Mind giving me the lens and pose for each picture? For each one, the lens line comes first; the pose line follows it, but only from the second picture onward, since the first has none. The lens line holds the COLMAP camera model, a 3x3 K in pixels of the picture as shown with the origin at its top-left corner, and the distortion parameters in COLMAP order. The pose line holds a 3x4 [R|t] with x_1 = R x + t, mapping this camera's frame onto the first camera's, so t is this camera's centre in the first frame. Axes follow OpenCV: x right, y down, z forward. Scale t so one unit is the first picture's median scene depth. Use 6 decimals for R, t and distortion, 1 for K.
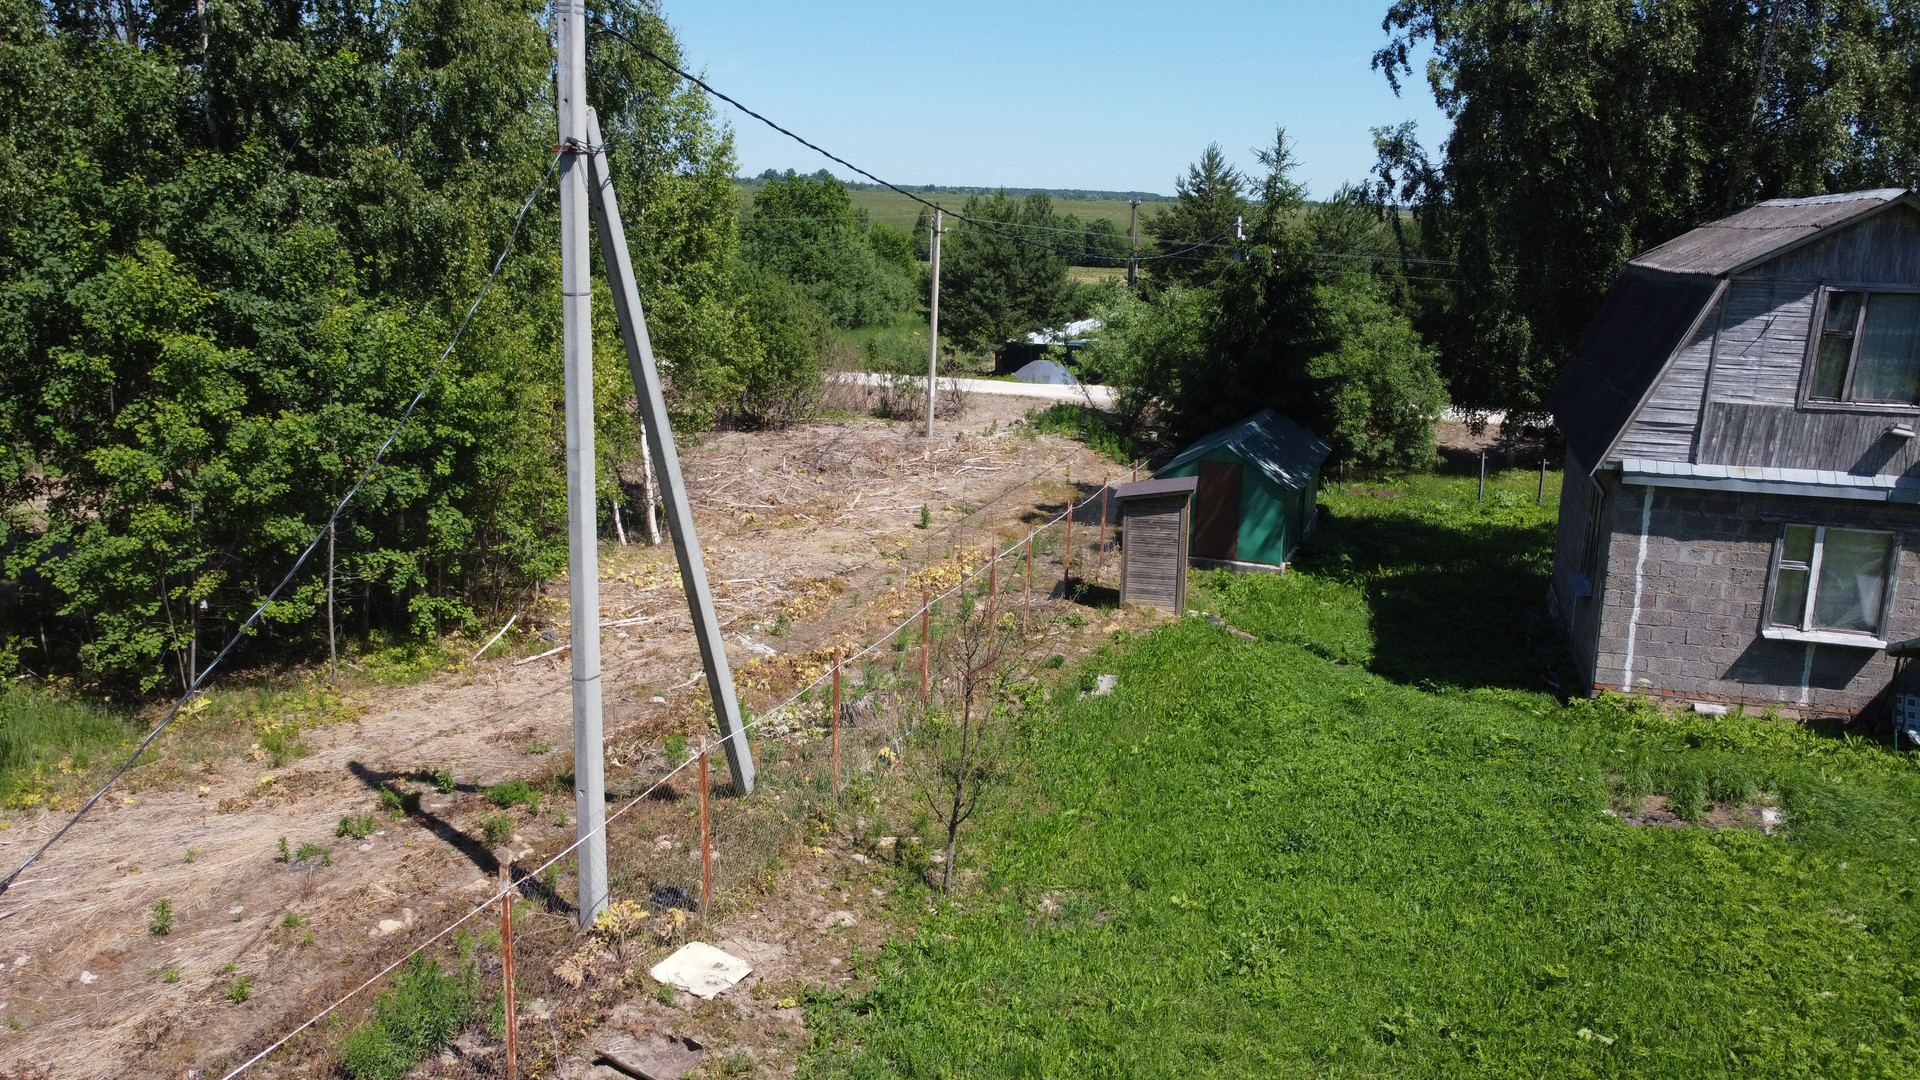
lens RADIAL K [[1451.4, 0, 953.0], [0, 1451.4, 554.7], [0, 0, 1]] dist [0.007814, -0.007845]
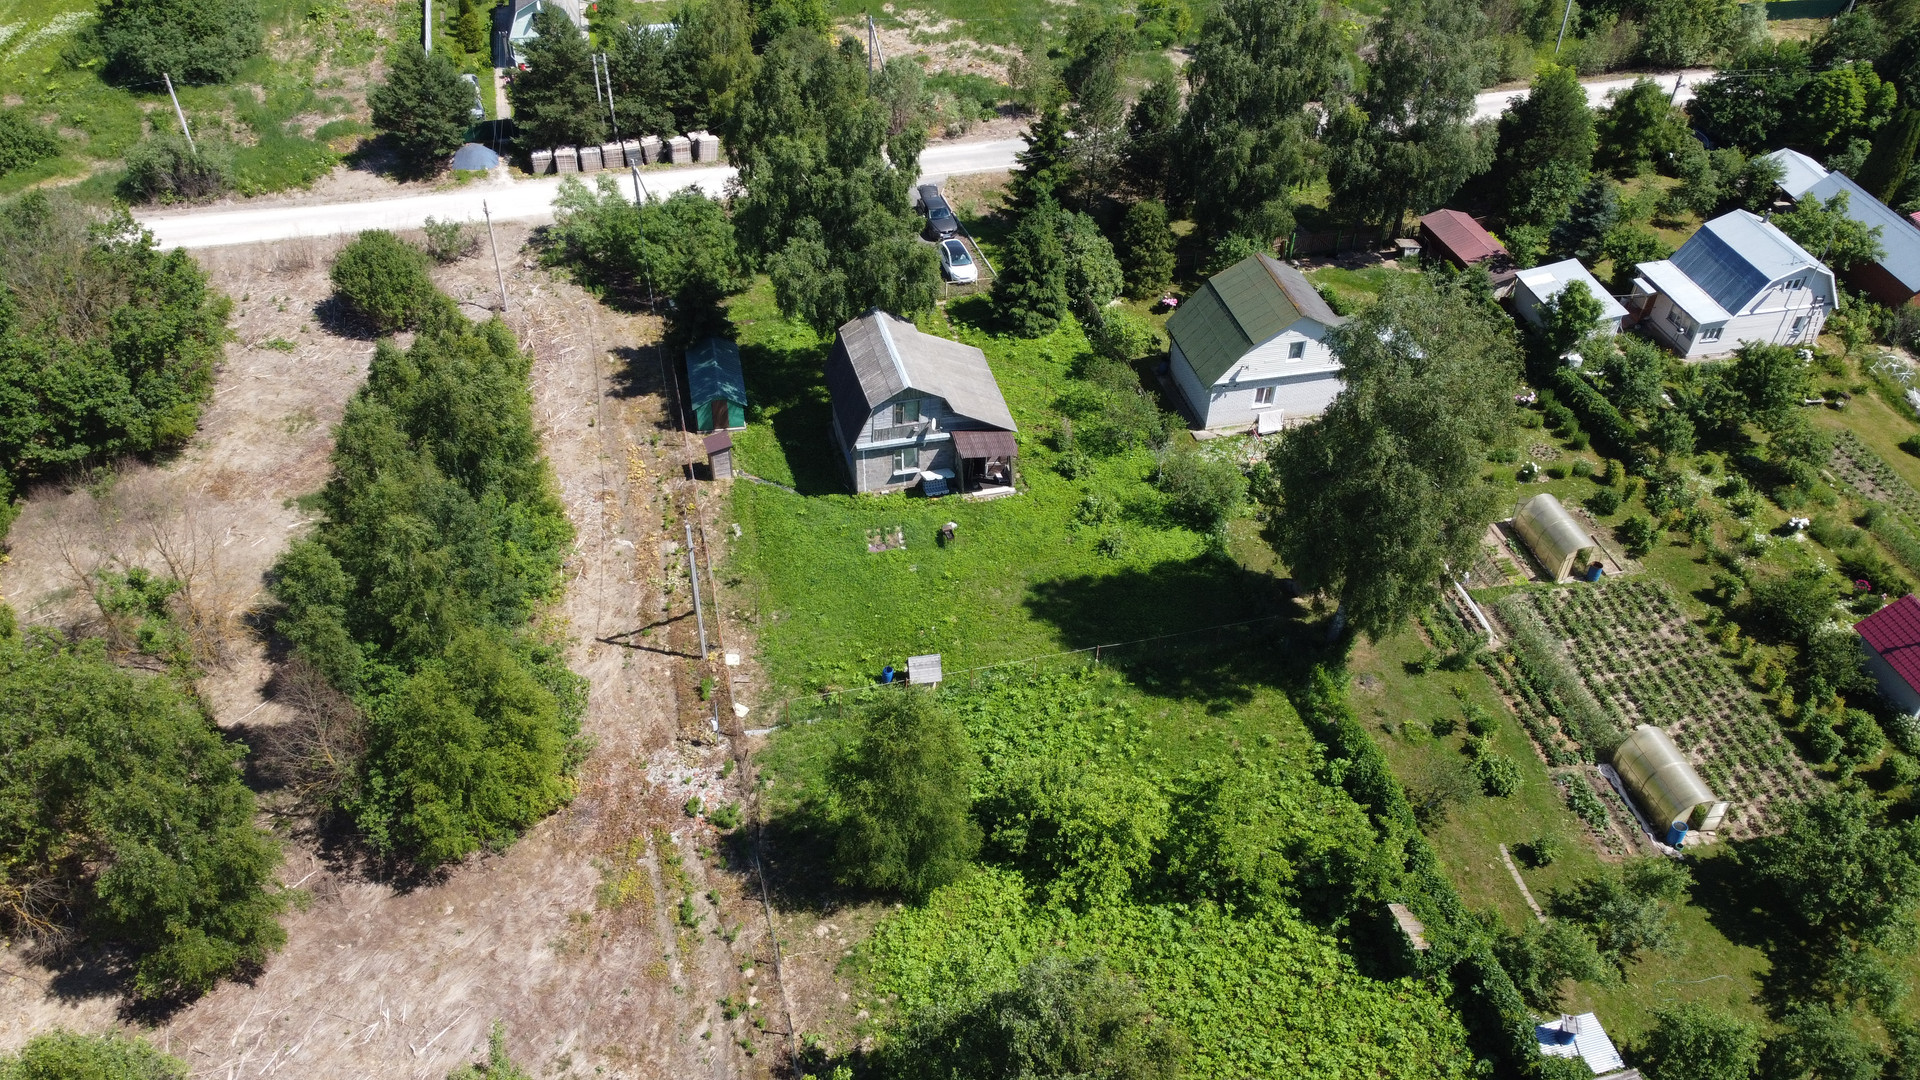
lens RADIAL K [[1452.0, 0, 955.9], [0, 1452.0, 551.8], [0, 0, 1]] dist [0.004023, -0.007934]
pose [[0.849353, -0.348439, 0.396471, -0.794147], [0.118114, 0.857562, 0.500636, -1.443496], [-0.514440, -0.378388, 0.769529, -1.862785]]
